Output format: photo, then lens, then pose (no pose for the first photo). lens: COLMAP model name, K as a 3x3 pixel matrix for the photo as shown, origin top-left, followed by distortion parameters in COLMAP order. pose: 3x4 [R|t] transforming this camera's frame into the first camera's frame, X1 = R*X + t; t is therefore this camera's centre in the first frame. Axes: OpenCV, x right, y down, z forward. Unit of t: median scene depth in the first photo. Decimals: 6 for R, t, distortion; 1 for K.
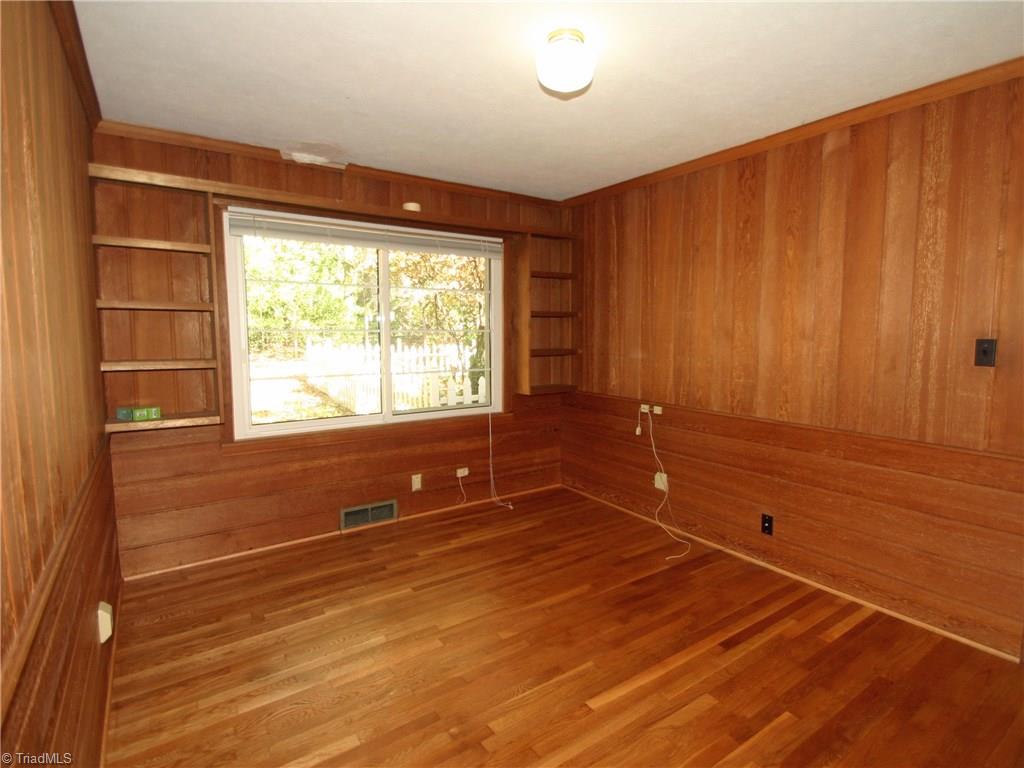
lens RADIAL K [[538.4, 0, 546.7], [0, 538.4, 388.6], [0, 0, 1]] dist [0.005037, -0.009918]
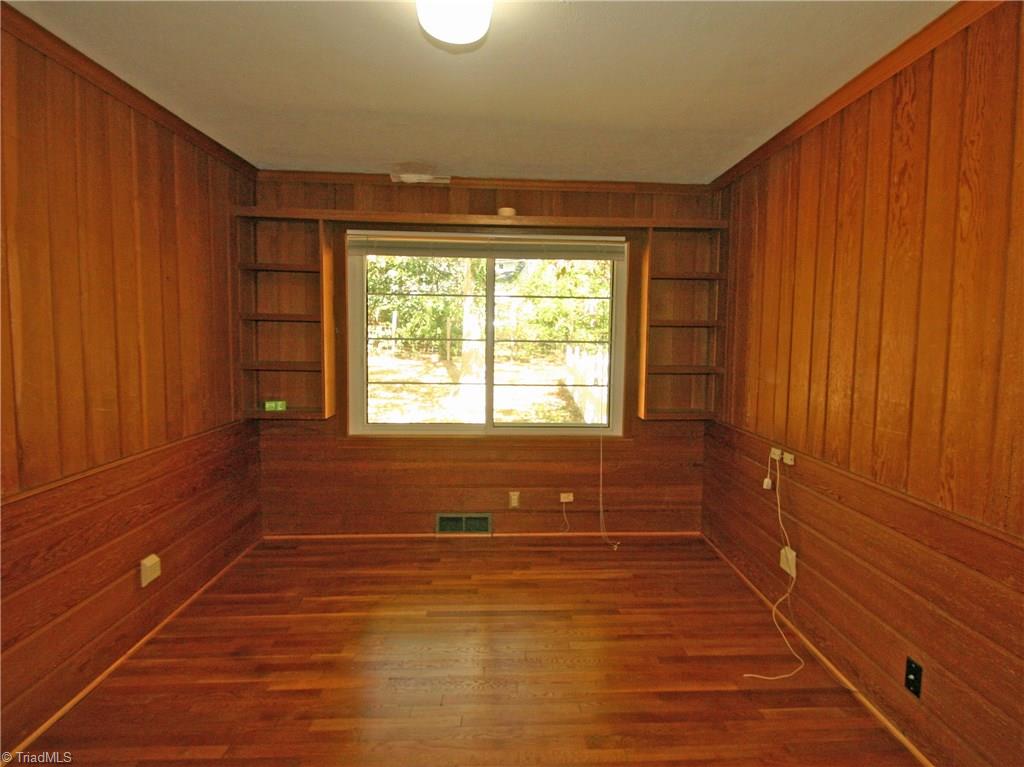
lens RADIAL K [[534.3, 0, 512.0], [0, 534.3, 383.5], [0, 0, 1]] dist [0.004330, -0.013342]
pose [[0.835926, 0.058472, -0.545719, 0.274751], [-0.072273, 0.997378, -0.003841, -0.028669], [0.544063, 0.042651, 0.837959, 0.208092]]
